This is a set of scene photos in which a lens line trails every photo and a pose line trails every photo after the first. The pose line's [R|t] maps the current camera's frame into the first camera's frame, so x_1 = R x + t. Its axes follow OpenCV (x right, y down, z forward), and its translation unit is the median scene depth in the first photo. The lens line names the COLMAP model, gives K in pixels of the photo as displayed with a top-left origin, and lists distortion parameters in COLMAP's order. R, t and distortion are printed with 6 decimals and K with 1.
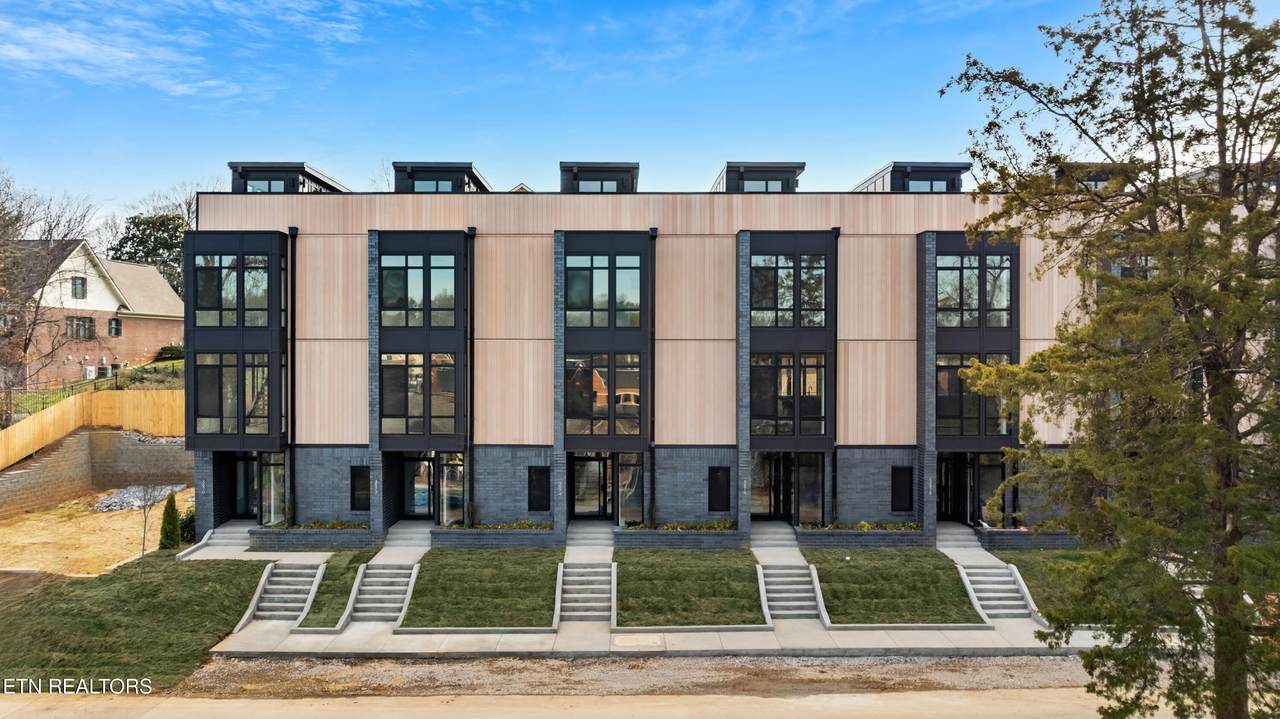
lens RADIAL K [[913.2, 0, 657.9], [0, 913.2, 330.4], [0, 0, 1]] dist [0.007058, 0.000771]
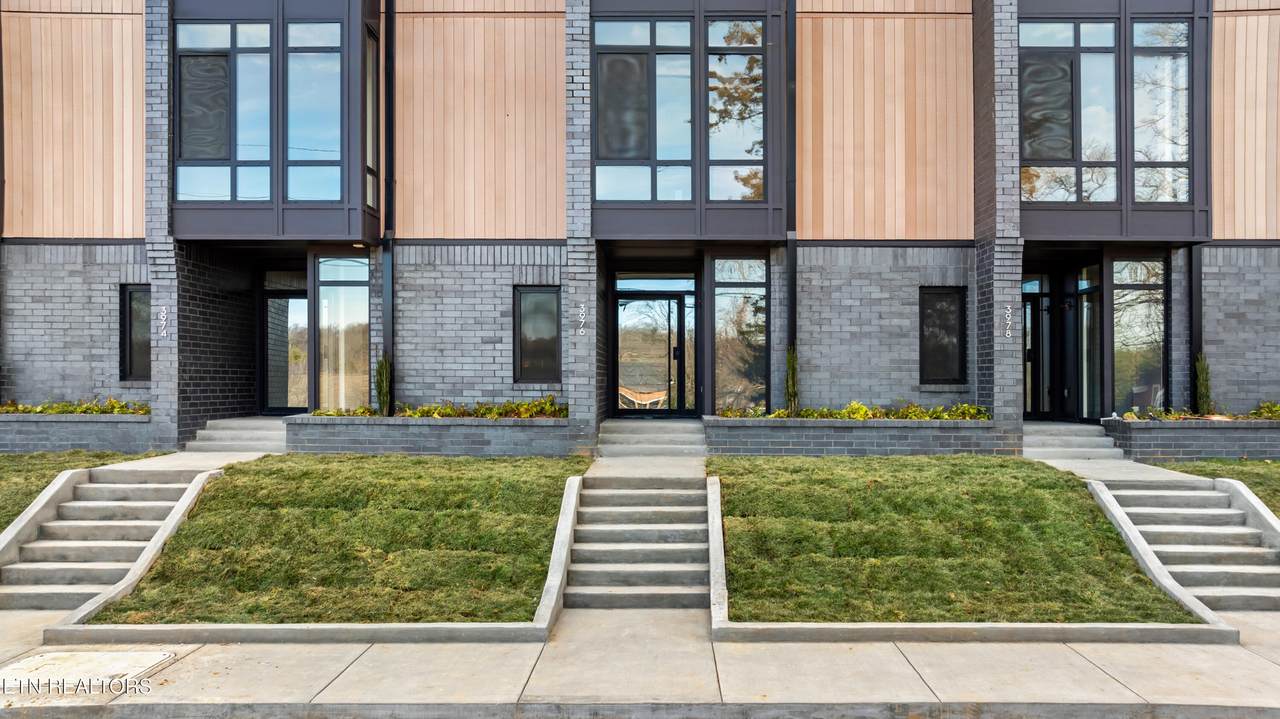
lens RADIAL K [[901.9, 0, 640.0], [0, 901.9, 359.5], [0, 0, 1]] dist [-0.008723, -0.000370]
pose [[0.998169, -0.010639, -0.059541, 0.157899], [0.011349, 0.999868, 0.011606, 0.197527], [0.059410, -0.012261, 0.998158, 0.599417]]
